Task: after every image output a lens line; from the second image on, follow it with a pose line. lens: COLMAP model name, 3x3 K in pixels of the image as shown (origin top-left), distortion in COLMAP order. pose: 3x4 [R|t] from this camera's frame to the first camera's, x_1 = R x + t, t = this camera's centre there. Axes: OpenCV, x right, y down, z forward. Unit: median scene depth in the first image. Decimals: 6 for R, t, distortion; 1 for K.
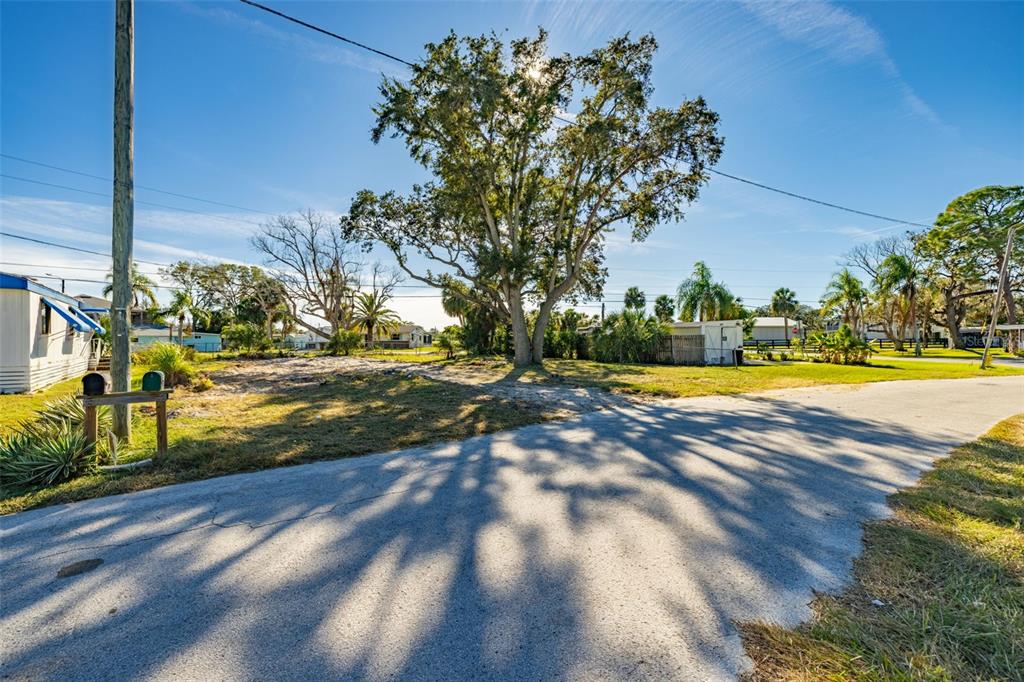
lens RADIAL K [[439.2, 0, 514.8], [0, 439.2, 335.3], [0, 0, 1]] dist [0.009827, -0.002632]
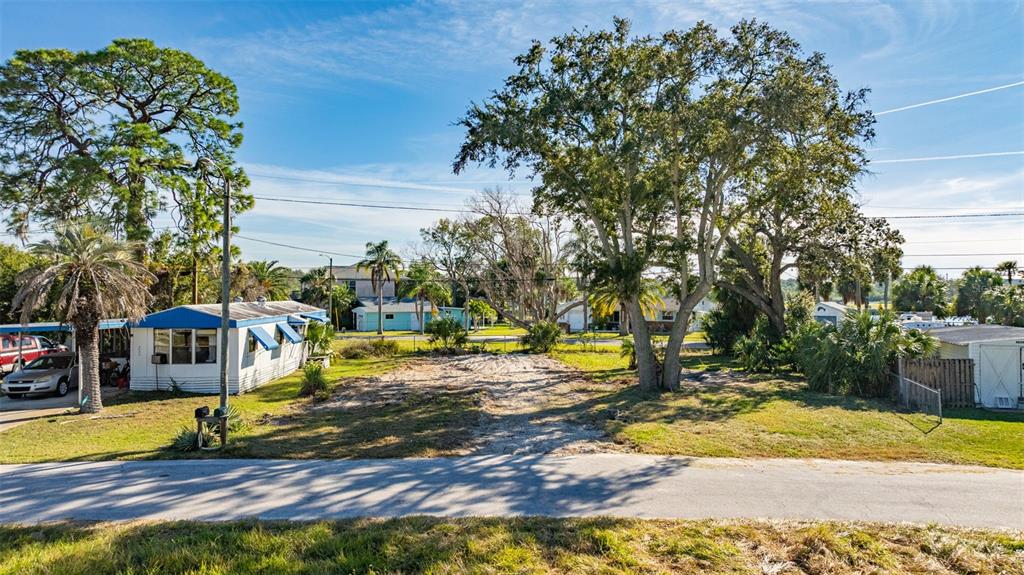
lens RADIAL K [[734.3, 0, 506.2], [0, 734.3, 285.3], [0, 0, 1]] dist [0.003568, 0.027384]
pose [[0.811261, -0.004816, -0.584664, 0.406844], [0.003693, 0.999988, -0.003114, -0.083664], [0.584673, 0.000367, 0.811269, -0.180536]]
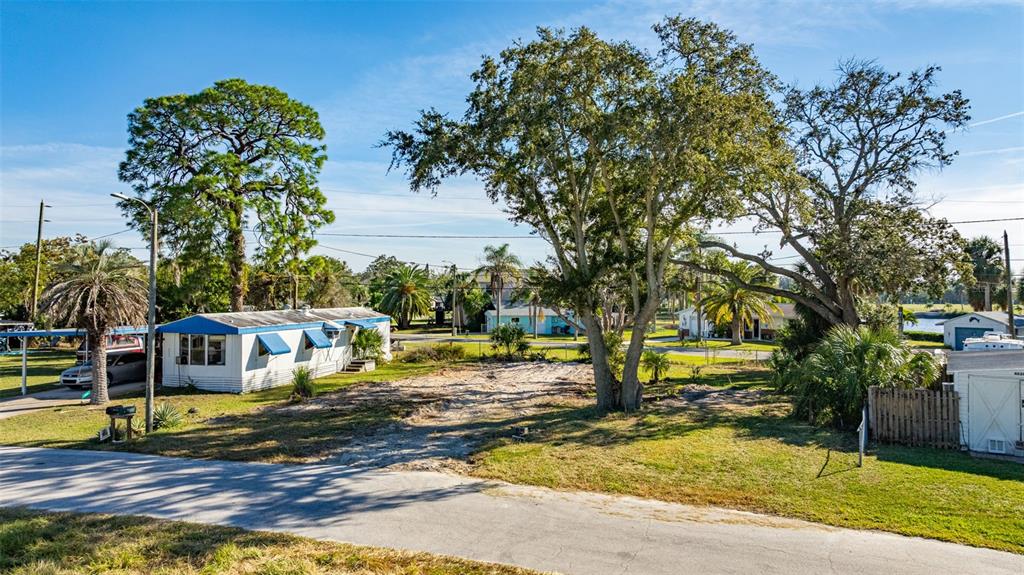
lens RADIAL K [[734.3, 0, 494.9], [0, 734.3, 285.6], [0, 0, 1]] dist [0.003568, 0.027384]
pose [[0.595571, -0.003291, -0.803296, 0.643681], [0.002544, 0.999994, -0.002211, -0.100645], [0.803299, -0.000727, 0.595576, 0.036620]]
